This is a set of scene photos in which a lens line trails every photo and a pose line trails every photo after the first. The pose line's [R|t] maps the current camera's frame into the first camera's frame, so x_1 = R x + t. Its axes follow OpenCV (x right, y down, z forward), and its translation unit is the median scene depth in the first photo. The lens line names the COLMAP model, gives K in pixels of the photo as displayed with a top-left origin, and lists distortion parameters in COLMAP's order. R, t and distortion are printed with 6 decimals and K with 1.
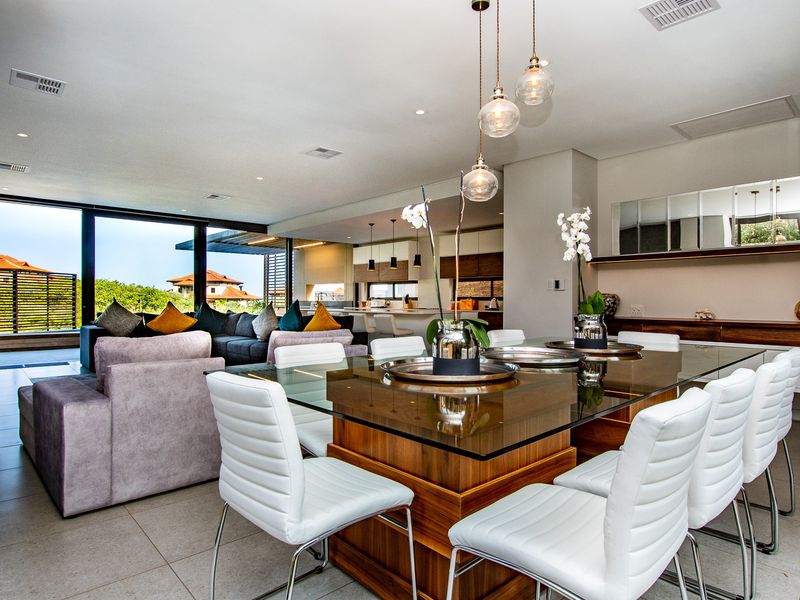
lens RADIAL K [[473.9, 0, 400.0], [0, 473.9, 300.0], [0, 0, 1]] dist [-0.005251, -0.001037]
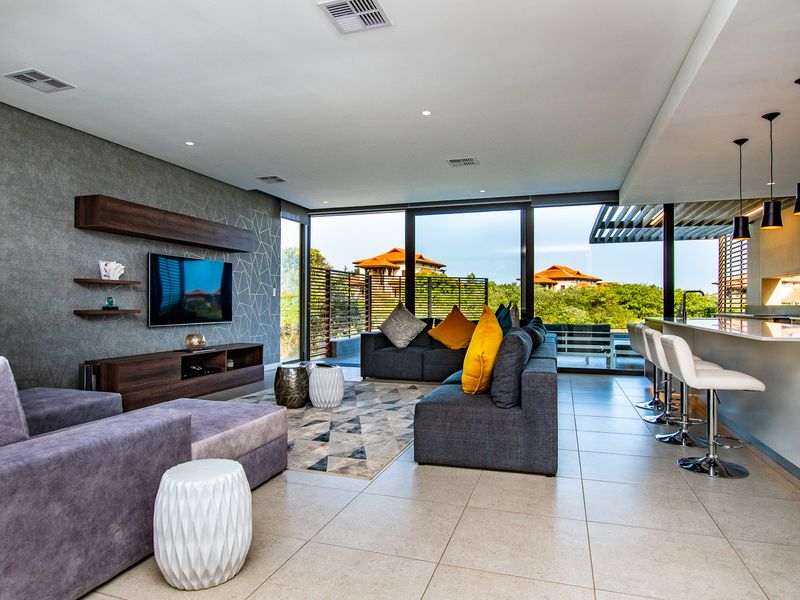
lens RADIAL K [[488.7, 0, 400.0], [0, 488.7, 300.0], [0, 0, 1]] dist [-0.010506, -0.001536]
pose [[0.484128, -0.006384, -0.874974, 0.159512], [-0.002820, 0.999957, -0.008855, 0.002490], [0.874992, 0.006754, 0.484090, 0.383920]]
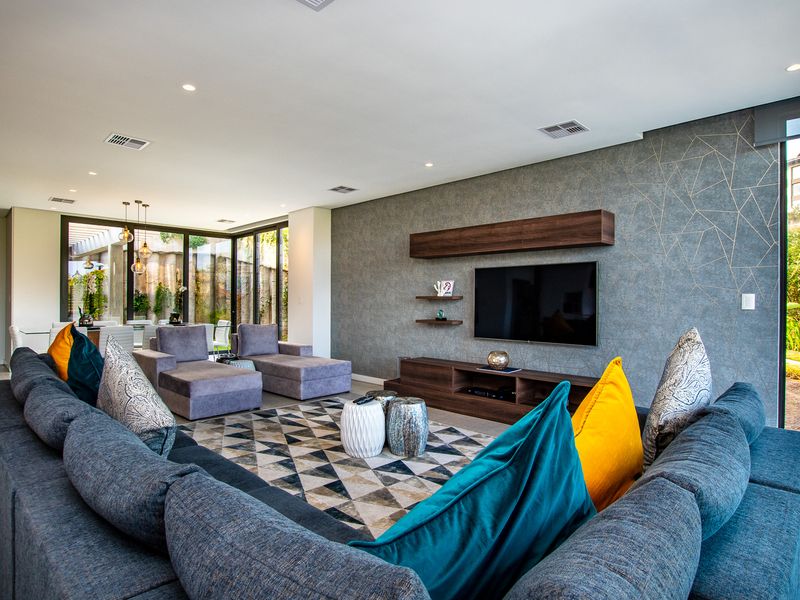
lens RADIAL K [[473.9, 0, 400.0], [0, 473.9, 300.0], [0, 0, 1]] dist [-0.005251, -0.001037]
pose [[-0.999920, -0.011391, -0.005496, -0.309943], [-0.011396, 0.999935, 0.000934, -0.014607], [0.005485, 0.000996, -0.999984, 0.907218]]
